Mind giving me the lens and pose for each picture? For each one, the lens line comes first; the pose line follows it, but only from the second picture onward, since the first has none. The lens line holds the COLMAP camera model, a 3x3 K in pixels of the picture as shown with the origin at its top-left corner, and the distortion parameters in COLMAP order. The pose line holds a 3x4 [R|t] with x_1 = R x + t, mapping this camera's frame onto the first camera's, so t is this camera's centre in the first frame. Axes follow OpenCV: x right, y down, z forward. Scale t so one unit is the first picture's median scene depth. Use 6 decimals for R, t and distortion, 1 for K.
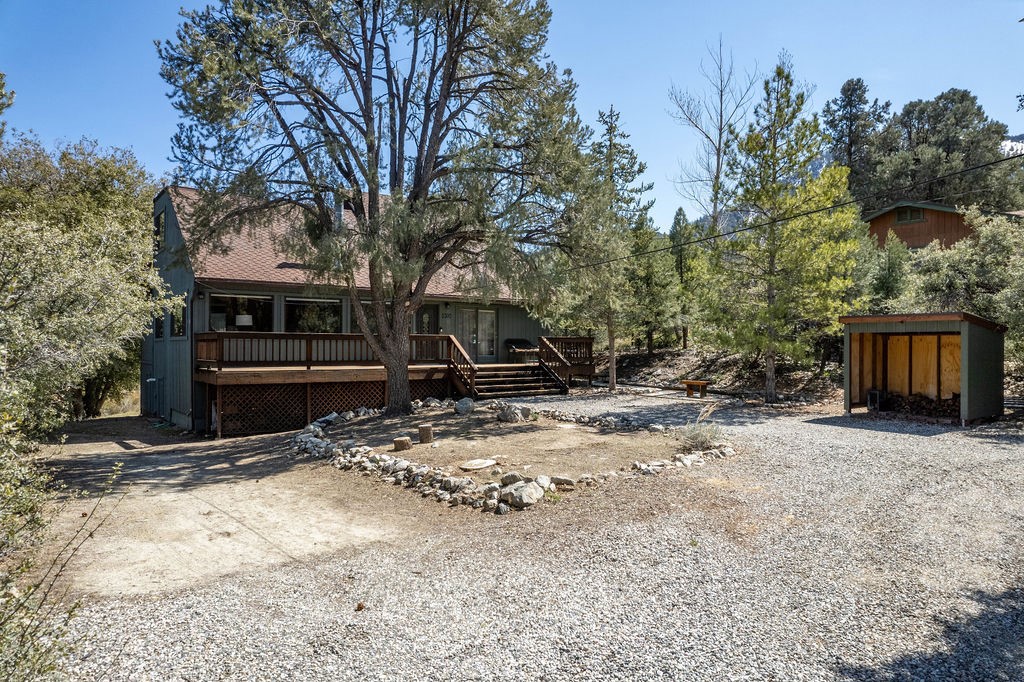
lens RADIAL K [[669.4, 0, 512.0], [0, 669.4, 341.0], [0, 0, 1]] dist [-0.003169, 0.002279]
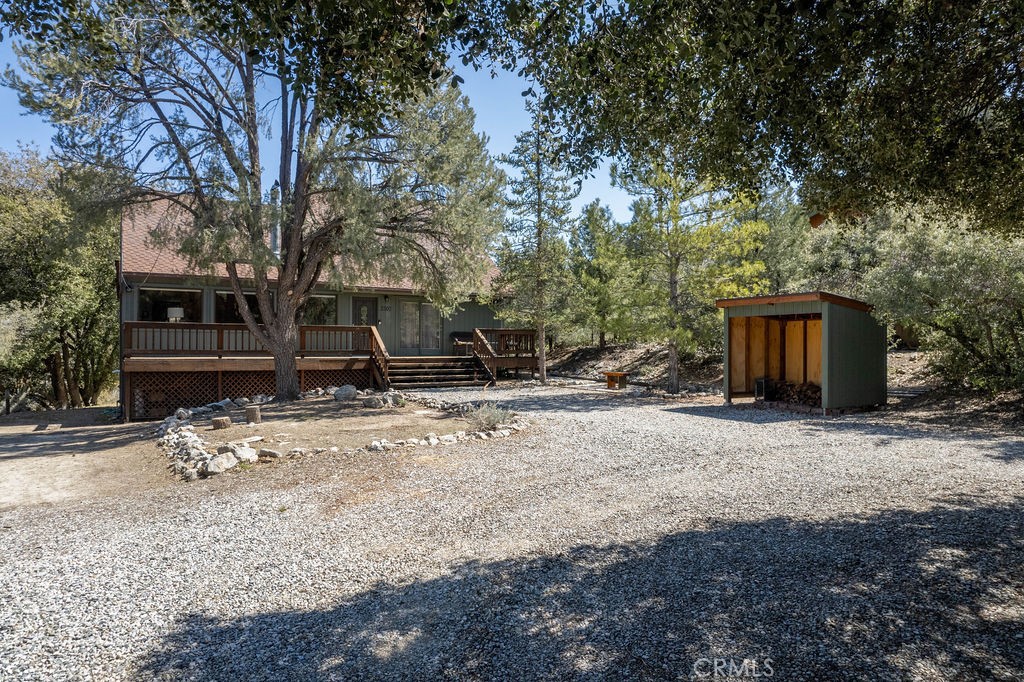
lens RADIAL K [[669.4, 0, 512.0], [0, 669.4, 341.0], [0, 0, 1]] dist [-0.003169, 0.002279]
pose [[0.992048, -0.002316, -0.125838, 0.294159], [0.001547, 0.999980, -0.006211, 0.024002], [0.125850, 0.005966, 0.992031, 0.022959]]
